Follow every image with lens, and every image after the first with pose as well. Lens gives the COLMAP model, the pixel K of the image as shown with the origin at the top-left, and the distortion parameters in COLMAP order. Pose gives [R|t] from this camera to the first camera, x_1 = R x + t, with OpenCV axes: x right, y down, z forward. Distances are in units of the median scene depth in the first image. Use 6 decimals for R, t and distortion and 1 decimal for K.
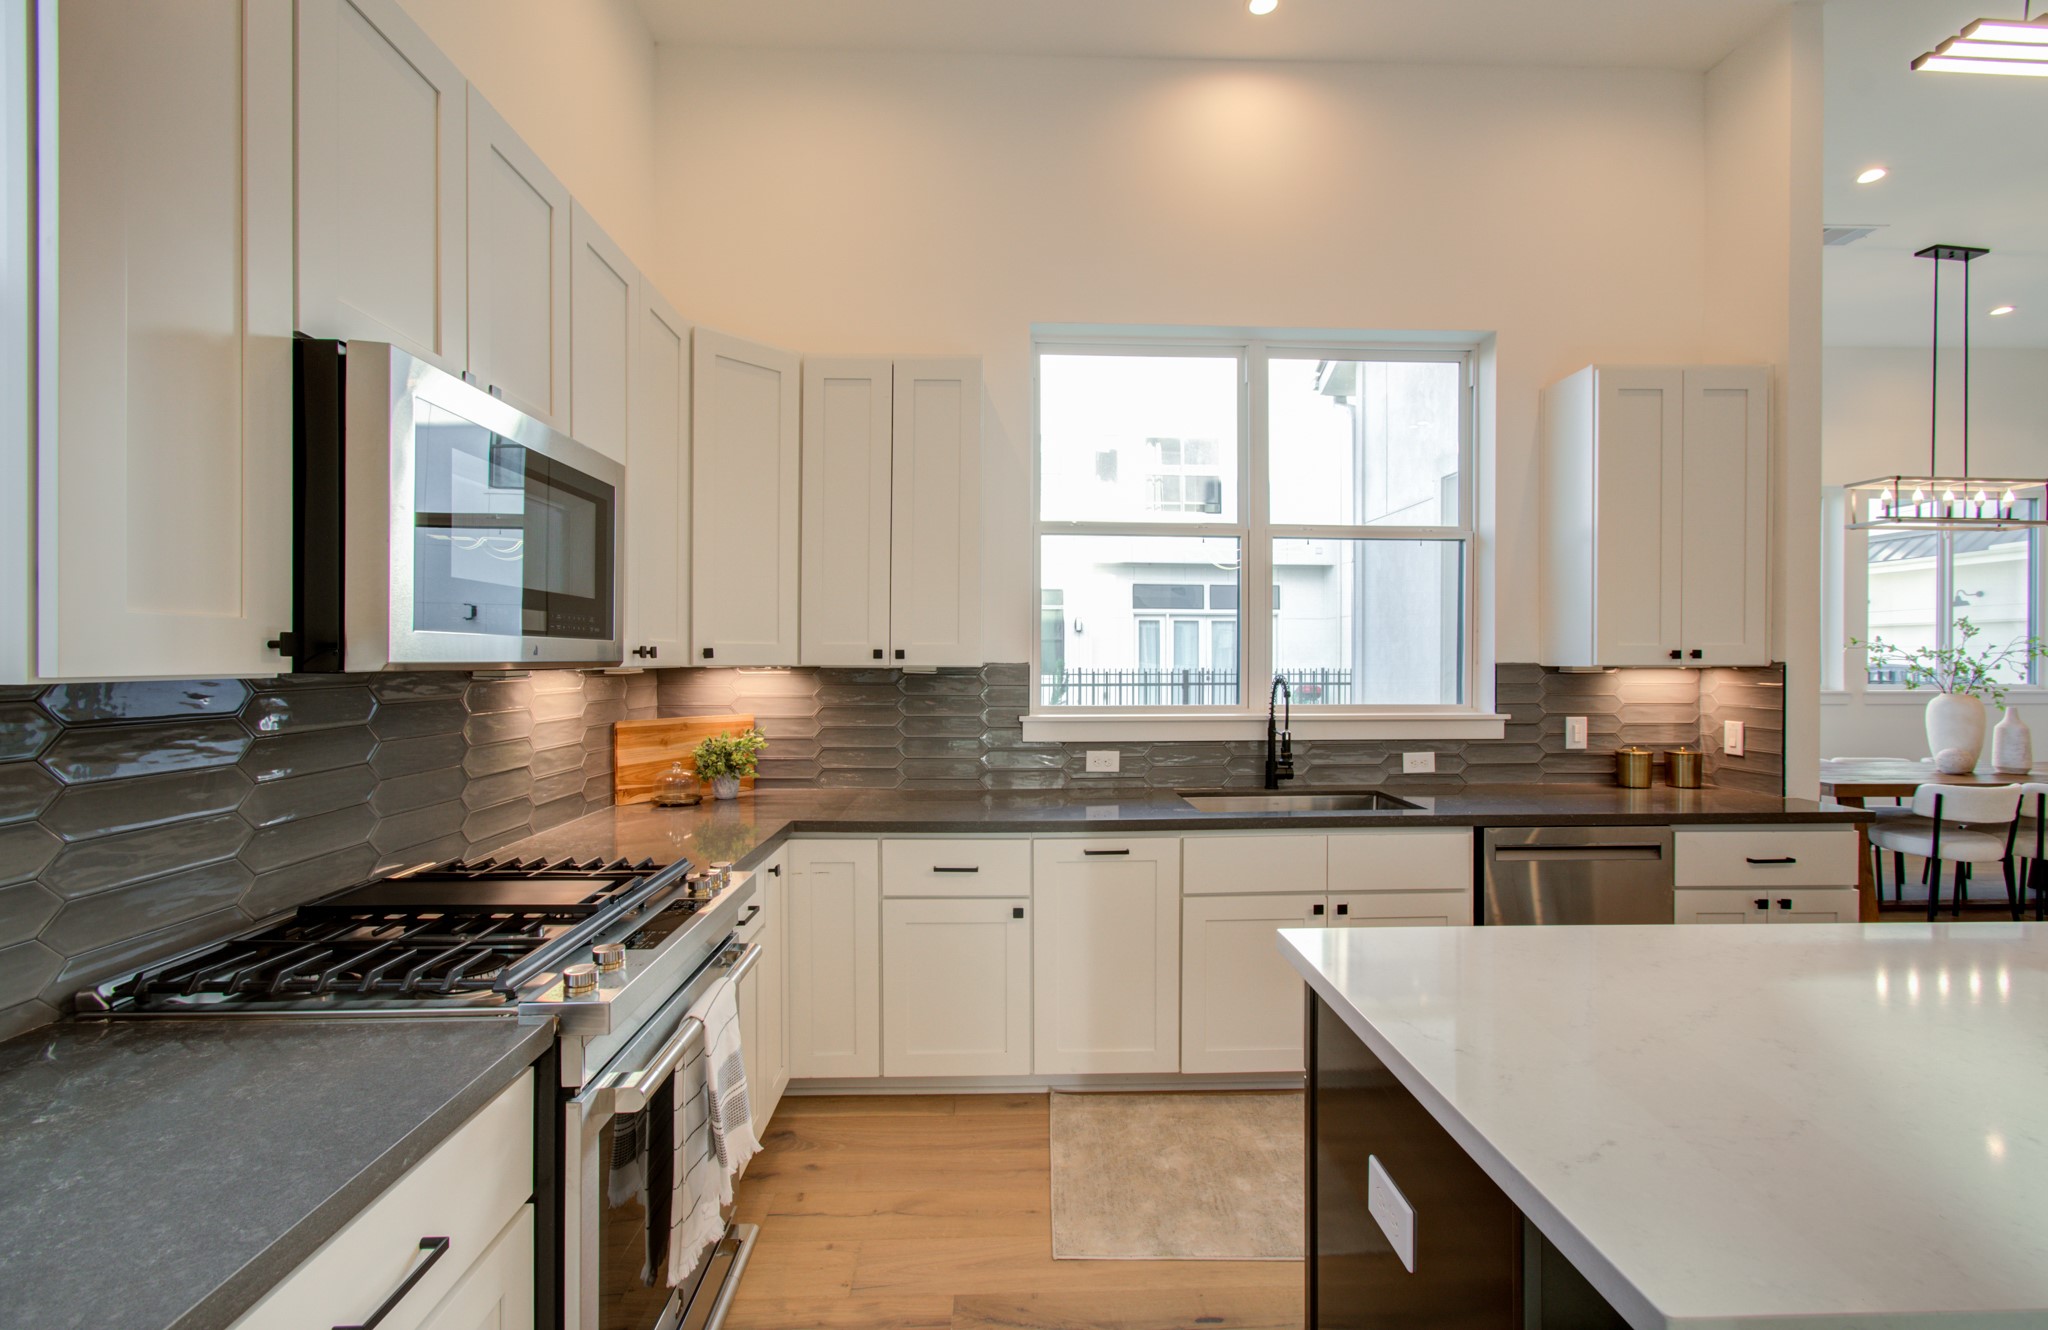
lens RADIAL K [[880.4, 0, 1032.7], [0, 880.4, 665.7], [0, 0, 1]] dist [0.002962, 0.000544]
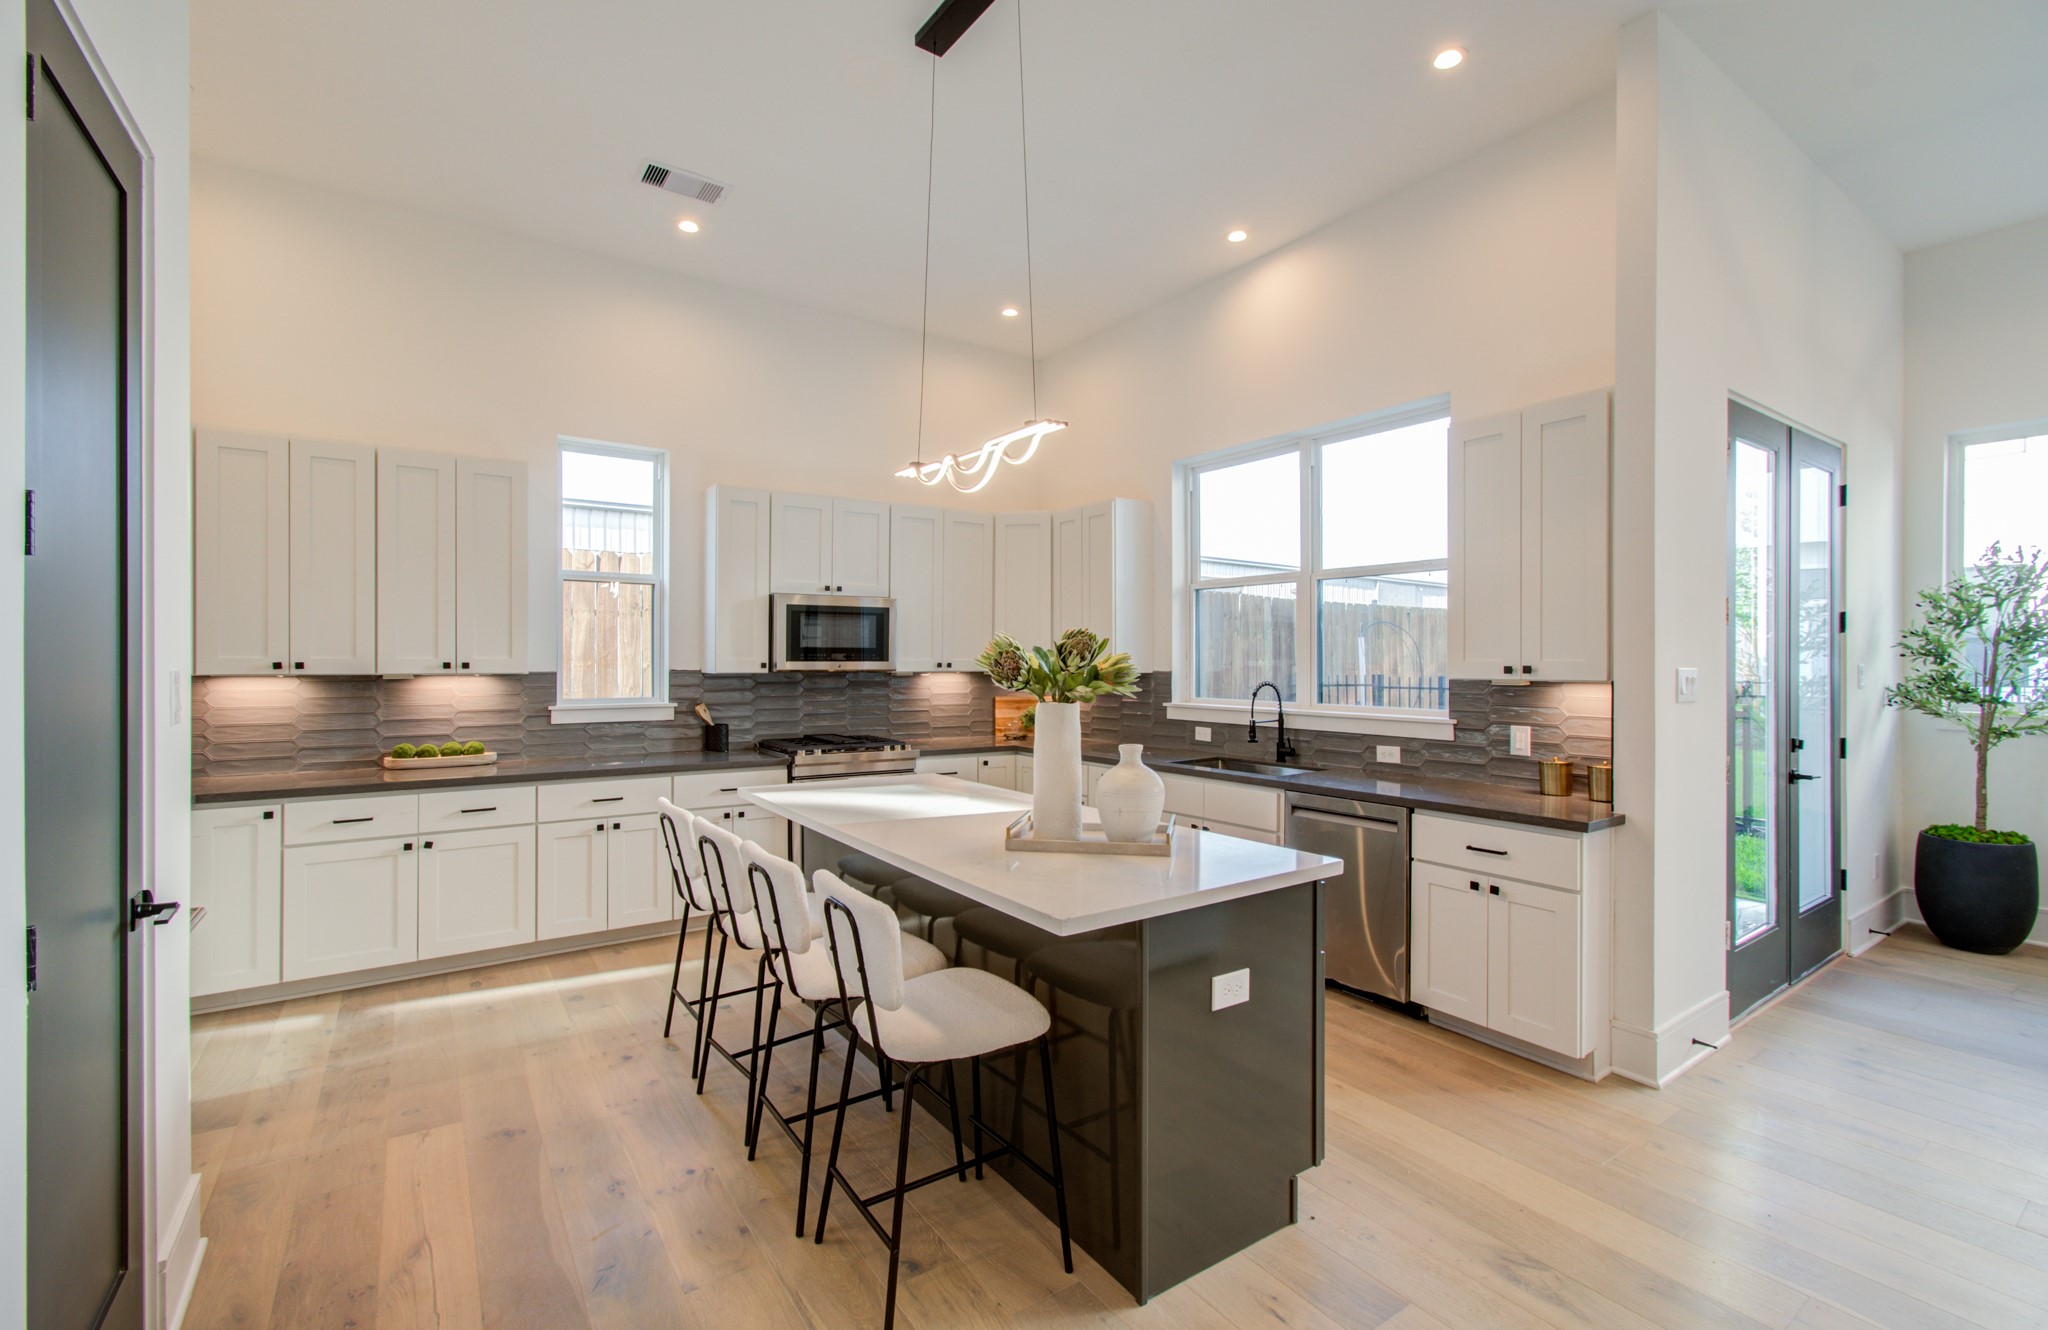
lens RADIAL K [[880.4, 0, 1032.7], [0, 880.4, 665.7], [0, 0, 1]] dist [0.002962, 0.000544]
pose [[0.538479, 0.004338, -0.842628, 1.220474], [-0.000231, 0.999987, 0.005001, -0.022099], [0.842639, -0.002498, 0.538473, -0.098758]]
